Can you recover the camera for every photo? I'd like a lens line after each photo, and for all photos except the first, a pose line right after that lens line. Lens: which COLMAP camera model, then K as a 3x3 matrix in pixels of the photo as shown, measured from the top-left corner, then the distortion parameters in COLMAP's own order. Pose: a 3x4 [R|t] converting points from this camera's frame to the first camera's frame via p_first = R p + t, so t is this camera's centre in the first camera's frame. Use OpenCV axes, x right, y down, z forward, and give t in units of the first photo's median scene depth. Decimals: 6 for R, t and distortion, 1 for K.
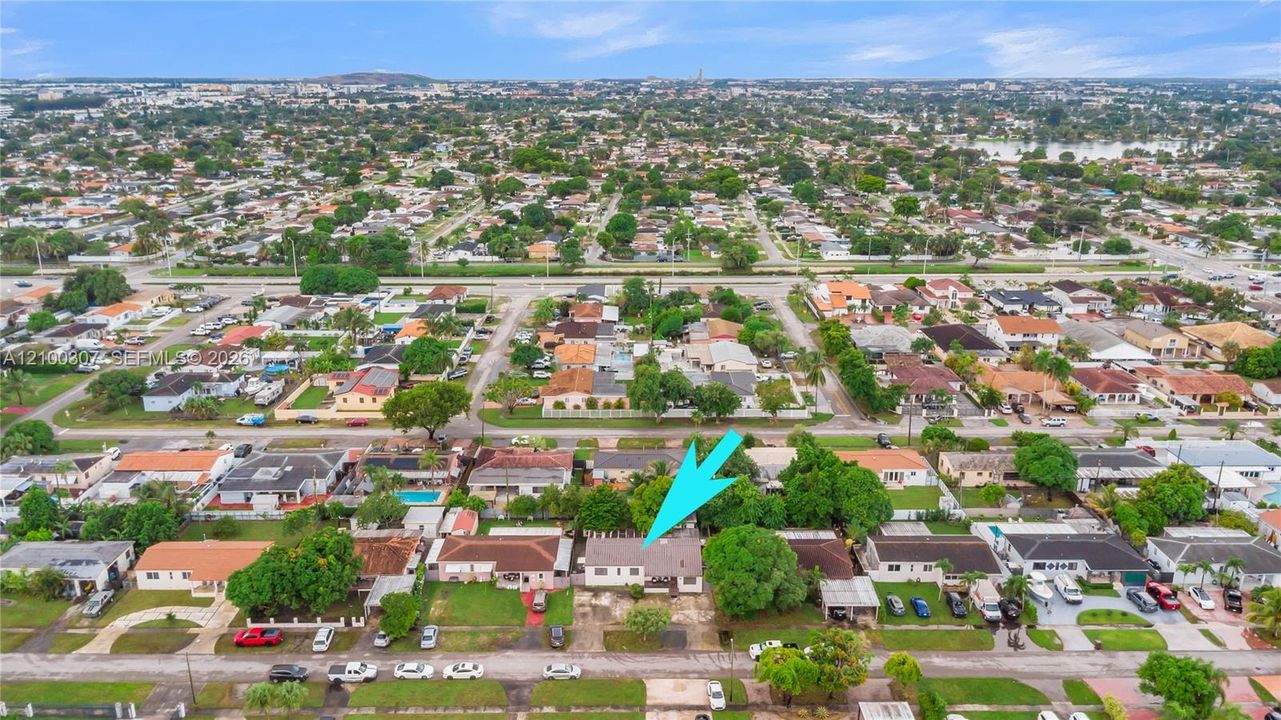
lens RADIAL K [[934.1, 0, 635.0], [0, 934.1, 359.5], [0, 0, 1]] dist [0.007711, -0.000516]
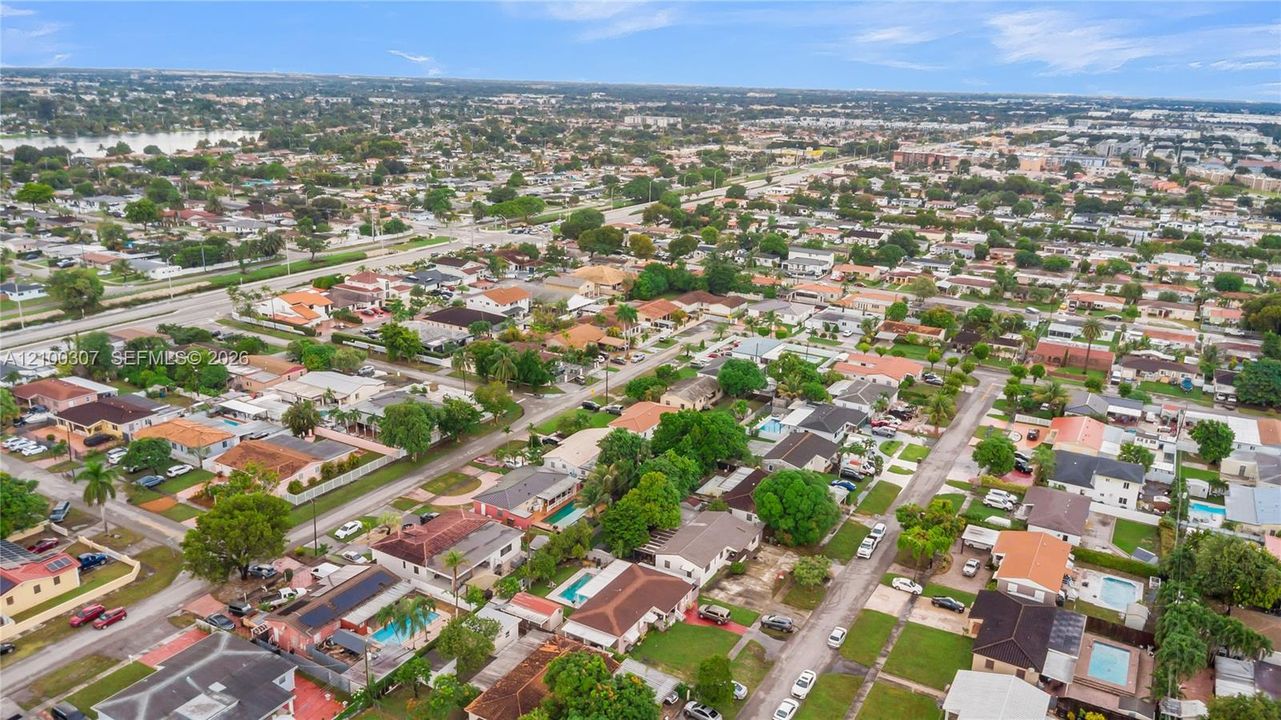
lens RADIAL K [[934.1, 0, 635.0], [0, 934.1, 359.5], [0, 0, 1]] dist [0.007711, -0.000516]
pose [[0.511911, -0.234476, 0.826419, -0.617739], [0.225323, 0.964995, 0.134221, -0.105081], [-0.828961, 0.117502, 0.546824, 0.343699]]
